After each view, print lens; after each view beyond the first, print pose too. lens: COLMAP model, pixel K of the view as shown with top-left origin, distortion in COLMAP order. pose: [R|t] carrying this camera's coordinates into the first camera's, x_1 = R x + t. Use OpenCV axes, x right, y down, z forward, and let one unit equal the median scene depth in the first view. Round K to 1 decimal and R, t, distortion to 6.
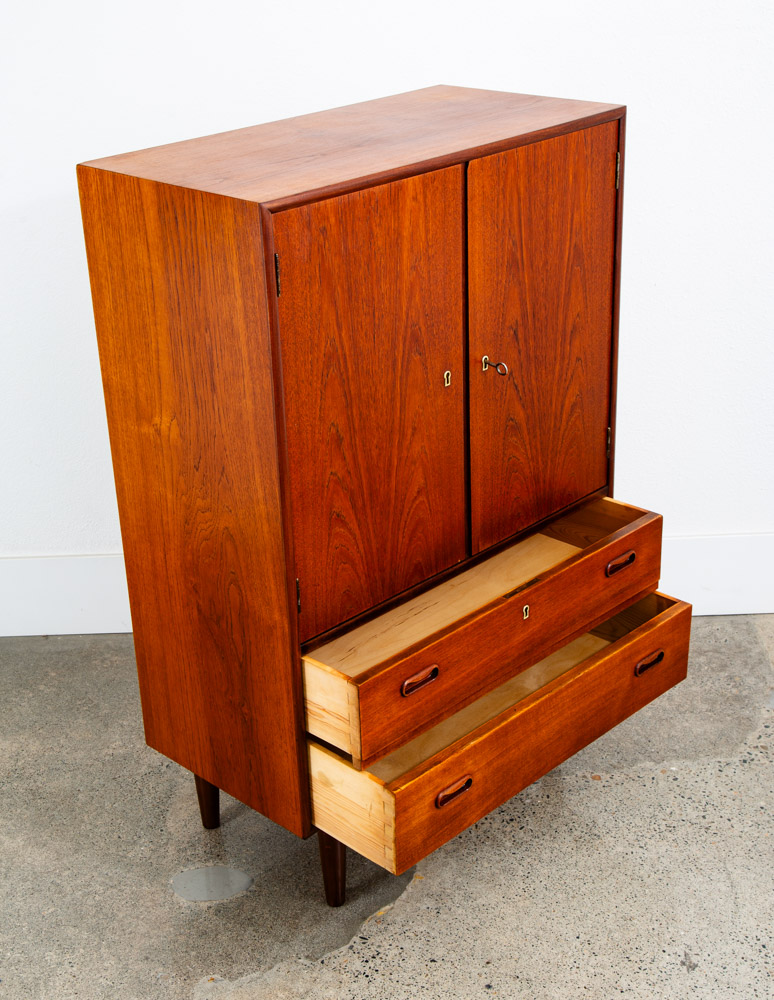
lens RADIAL K [[1519.6, 0, 366.0], [0, 1519.6, 544.0], [0, 0, 1]] dist [0.022501, 0.000000]
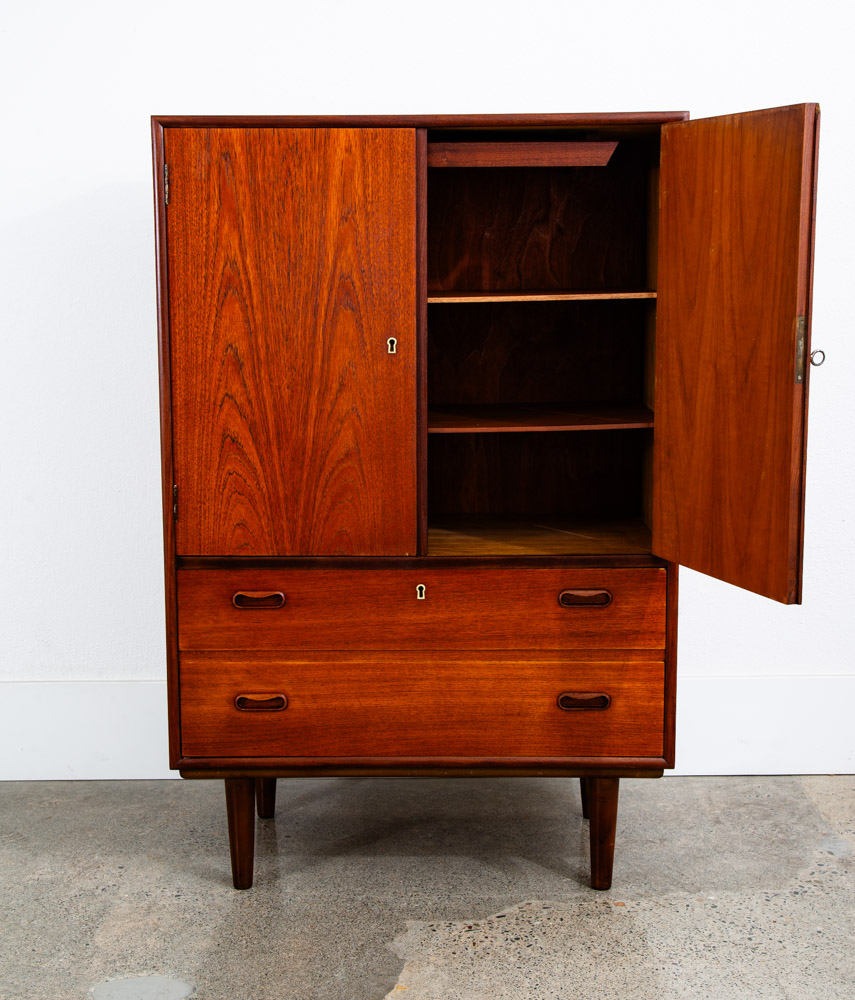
lens RADIAL K [[1628.7, 0, 422.8], [0, 1628.7, 500.5], [0, 0, 1]] dist [0.045587, 0.000000]
pose [[0.689424, 0.153260, -0.707959, 0.829511], [-0.337648, 0.932679, -0.126901, 0.111974], [0.640849, 0.326530, 0.694759, 0.311273]]
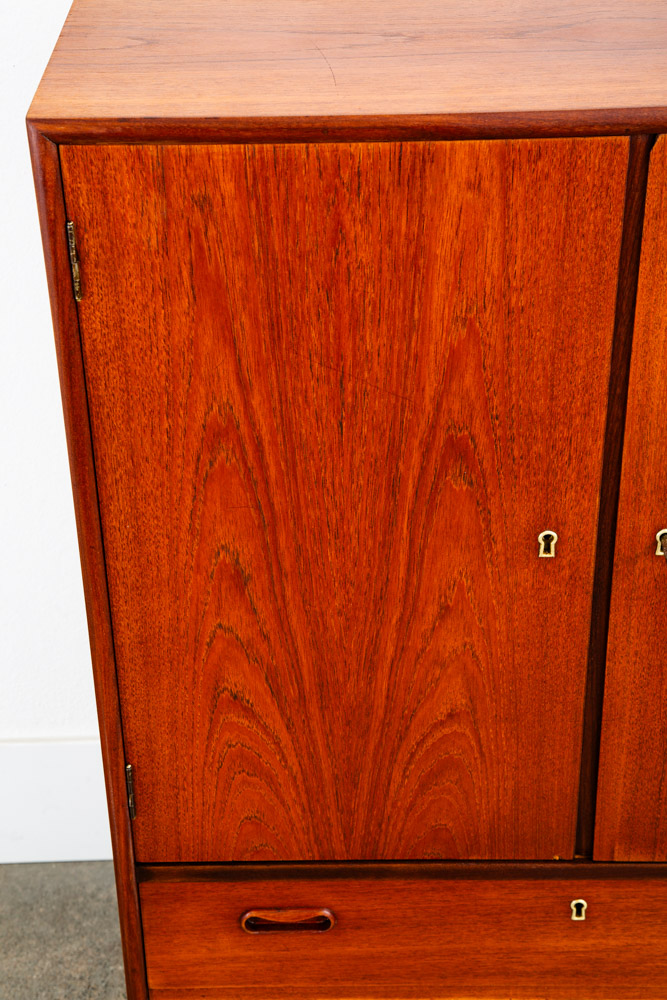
lens RADIAL K [[1729.6, 0, 328.3], [0, 1729.6, 500.3], [0, 0, 1]] dist [0.226548, 0.000000]
pose [[0.698075, 0.406772, -0.589260, 0.329632], [-0.319102, 0.913454, 0.252538, -0.241196], [0.640987, 0.011743, 0.767462, 0.521343]]
